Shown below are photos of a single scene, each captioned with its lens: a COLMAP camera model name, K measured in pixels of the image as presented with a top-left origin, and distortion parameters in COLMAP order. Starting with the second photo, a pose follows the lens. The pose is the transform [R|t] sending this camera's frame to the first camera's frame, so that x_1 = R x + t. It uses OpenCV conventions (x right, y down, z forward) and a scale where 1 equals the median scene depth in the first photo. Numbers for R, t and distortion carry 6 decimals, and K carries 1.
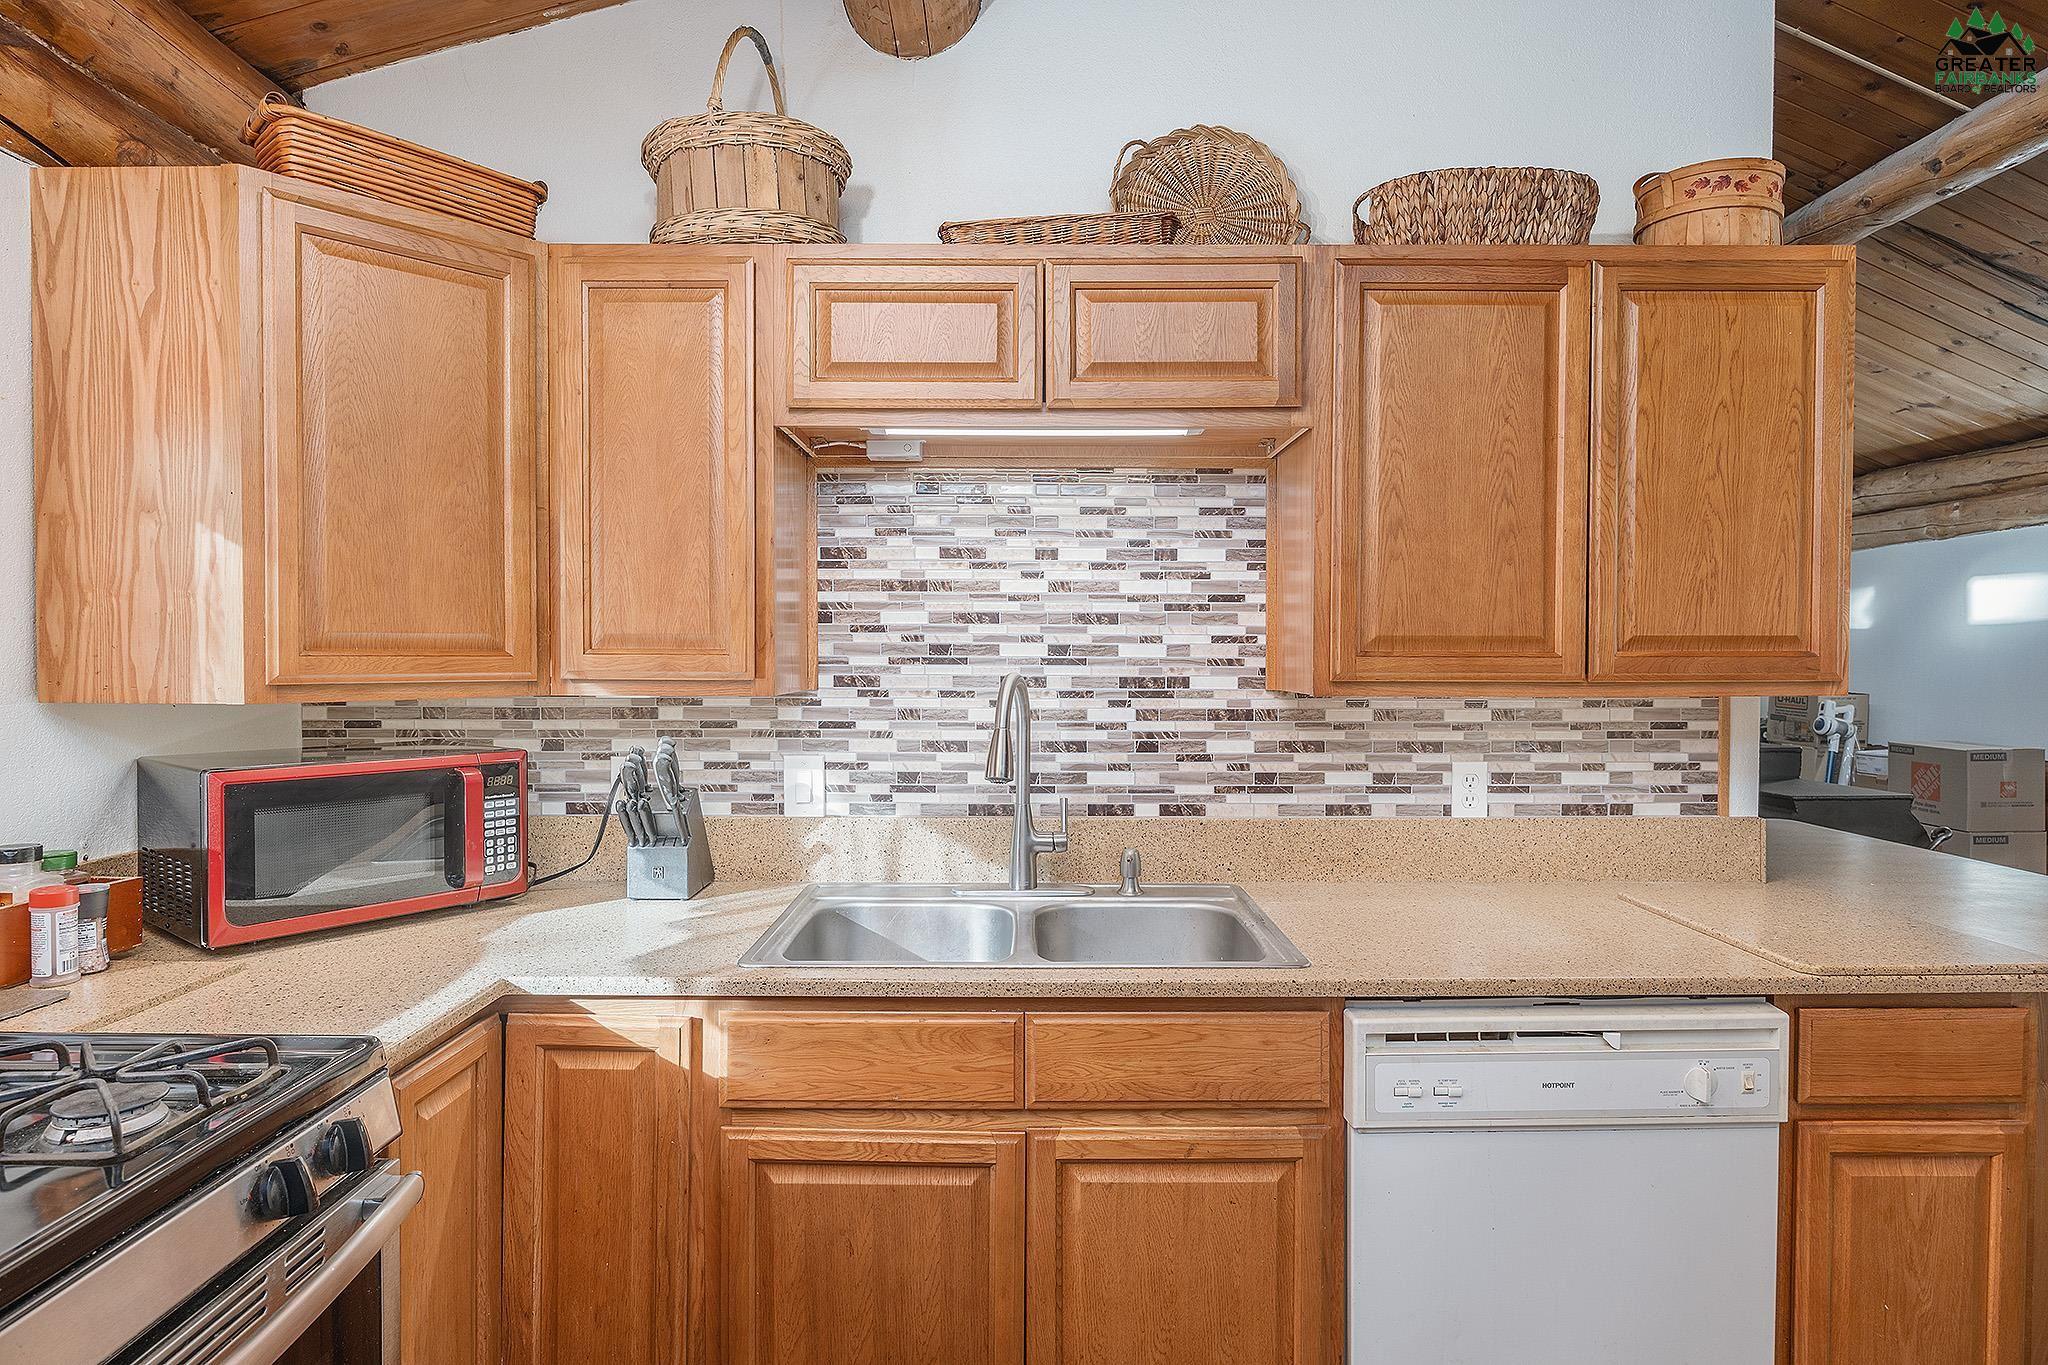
lens RADIAL K [[1093.2, 0, 1026.1], [0, 1093.2, 676.4], [0, 0, 1]] dist [-0.003570, -0.000600]
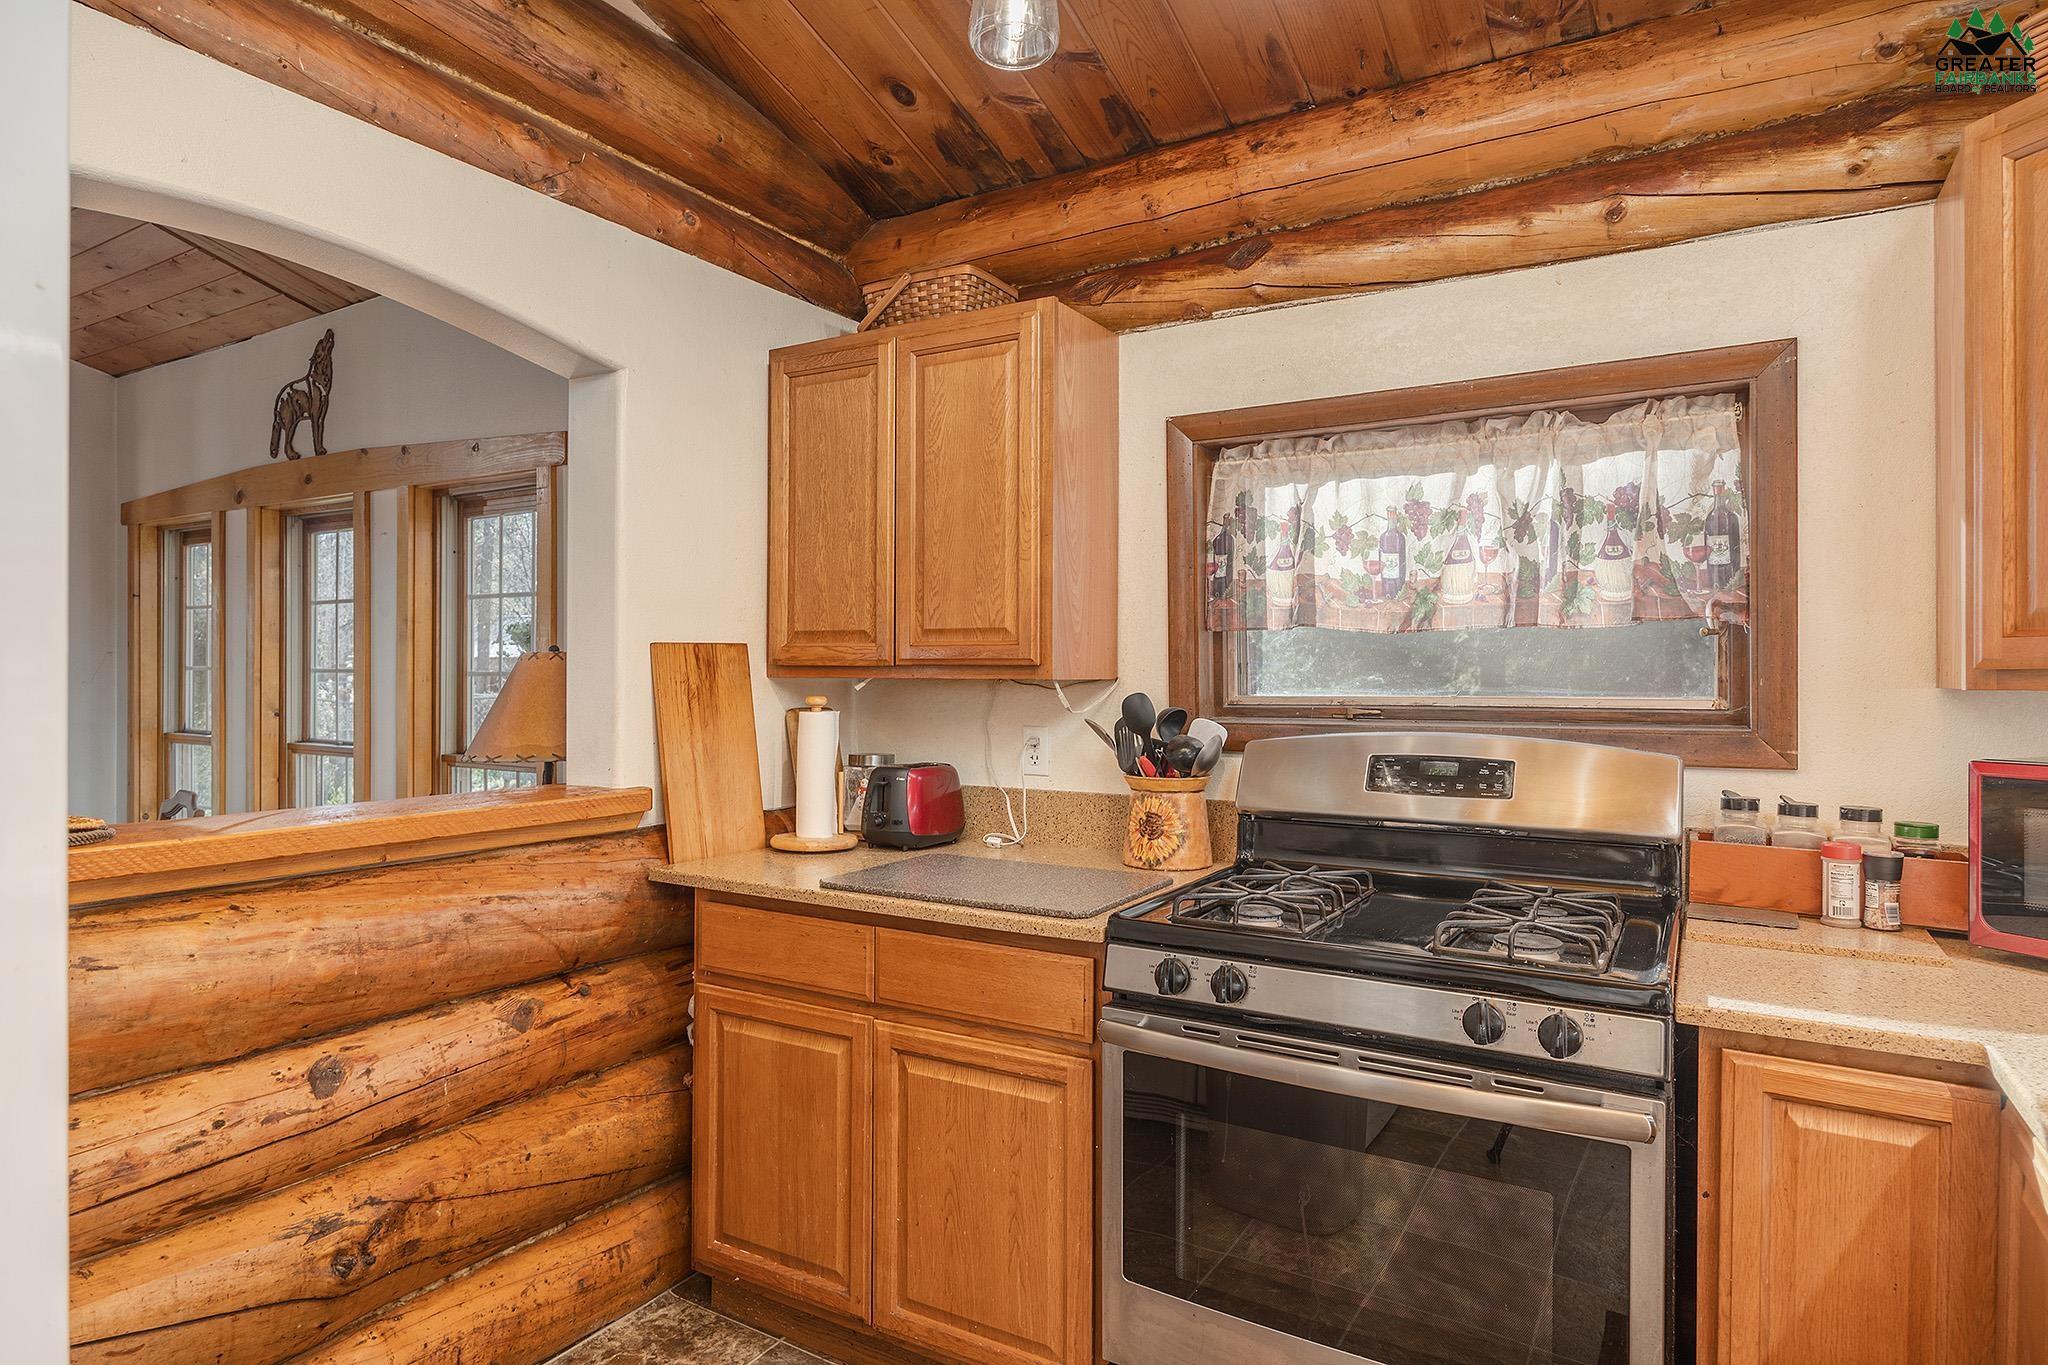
lens RADIAL K [[1142.6, 0, 1019.4], [0, 1142.6, 670.7], [0, 0, 1]] dist [-0.002070, -0.000093]
pose [[-0.521116, -0.009309, -0.853435, 0.400429], [-0.021740, 0.999761, 0.002369, 0.017572], [0.853209, 0.019788, -0.521194, 0.585024]]
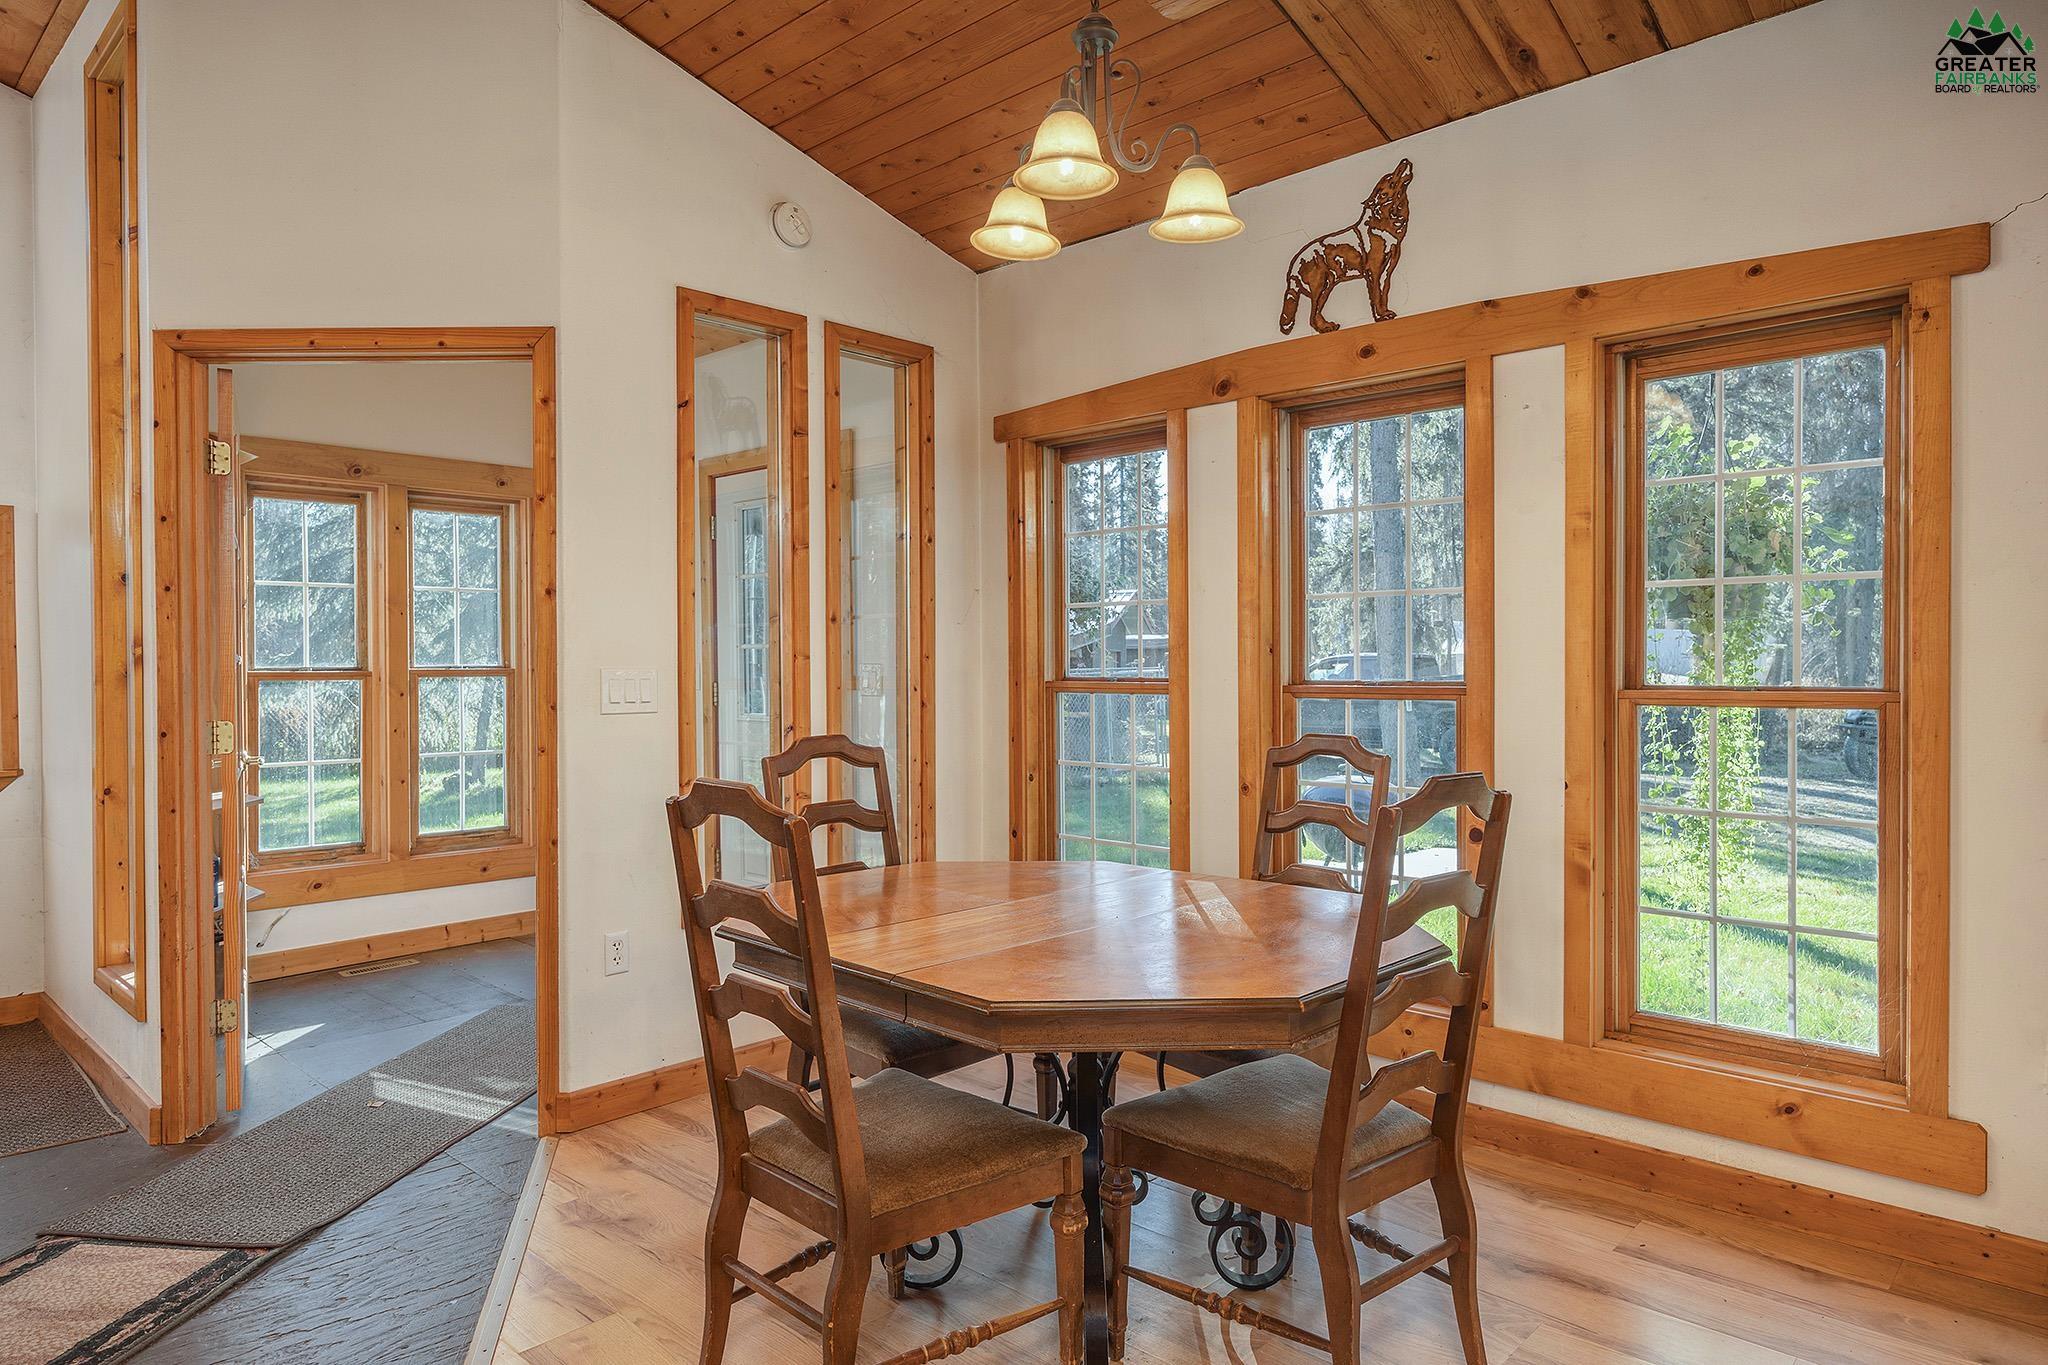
lens RADIAL K [[1243.6, 0, 1026.9], [0, 1243.6, 675.3], [0, 0, 1]] dist [-0.006439, 0.001053]
pose [[-0.692421, 0.005603, -0.721471, 0.881308], [-0.011392, 0.999760, 0.018698, 0.128252], [0.721403, 0.021166, -0.692192, -0.512286]]
